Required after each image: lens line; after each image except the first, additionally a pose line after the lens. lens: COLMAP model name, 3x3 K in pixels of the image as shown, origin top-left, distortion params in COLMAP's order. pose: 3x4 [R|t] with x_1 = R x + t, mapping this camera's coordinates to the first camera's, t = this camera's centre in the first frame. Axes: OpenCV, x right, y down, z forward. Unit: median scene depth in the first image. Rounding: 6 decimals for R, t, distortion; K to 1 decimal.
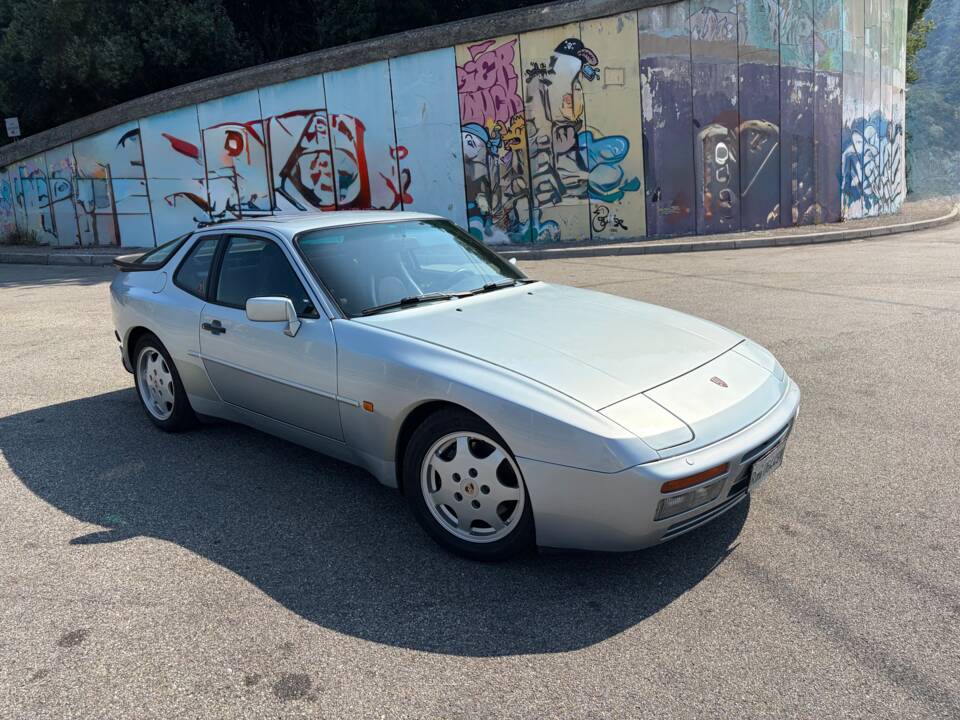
lens RADIAL K [[691.4, 0, 480.0], [0, 691.4, 360.0], [0, 0, 1]] dist [0.011109, 0.000687]
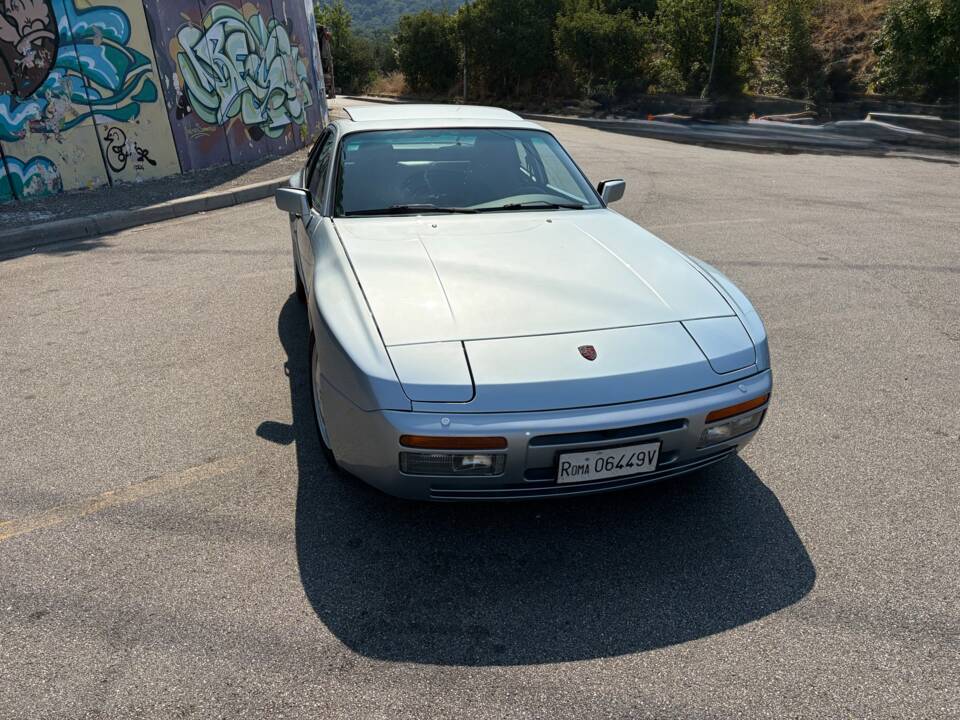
lens RADIAL K [[711.1, 0, 479.9], [0, 711.1, 374.2], [0, 0, 1]] dist [0.069887, -0.083443]
pose [[0.601020, -0.278986, 0.748960, -0.161044], [0.180420, 0.960269, 0.212915, -0.091520], [-0.778603, 0.007161, 0.627476, 0.355140]]
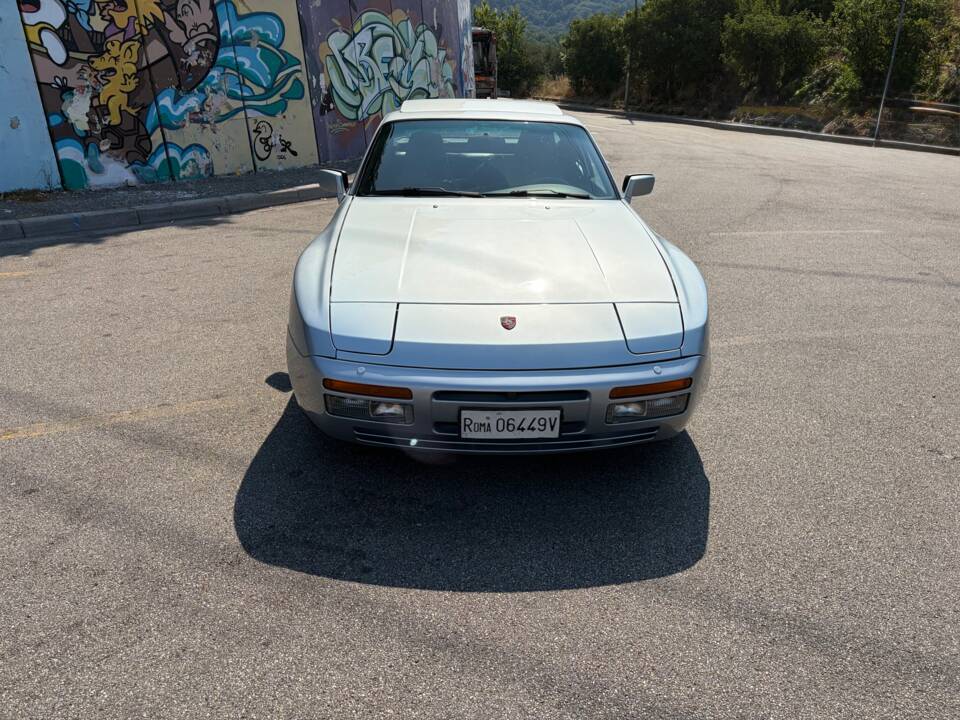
lens RADIAL K [[711.3, 0, 474.7], [0, 711.3, 363.7], [0, 0, 1]] dist [0.072384, -0.085878]
pose [[0.767632, -0.202567, 0.608036, -0.138686], [0.129050, 0.978158, 0.162950, -0.077409], [-0.627763, -0.046618, 0.777007, 0.308911]]
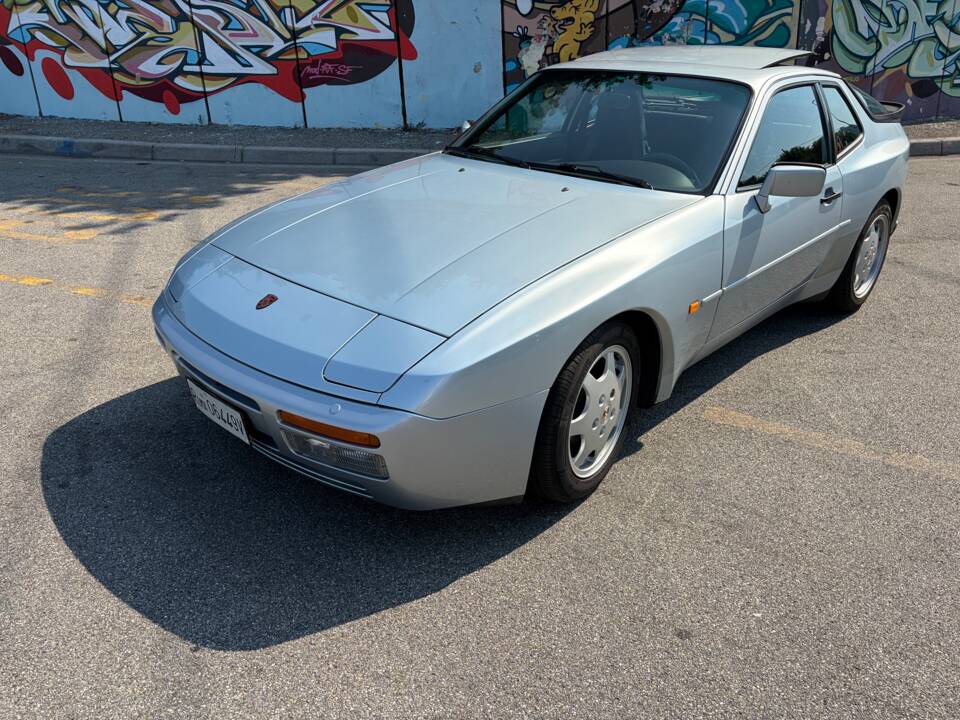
lens RADIAL K [[711.3, 0, 474.7], [0, 711.3, 363.7], [0, 0, 1]] dist [0.072384, -0.085878]
pose [[0.994263, 0.067270, -0.083166, 0.025133], [-0.050486, 0.980567, 0.189576, -0.076014], [0.094303, -0.184289, 0.978338, 0.293186]]
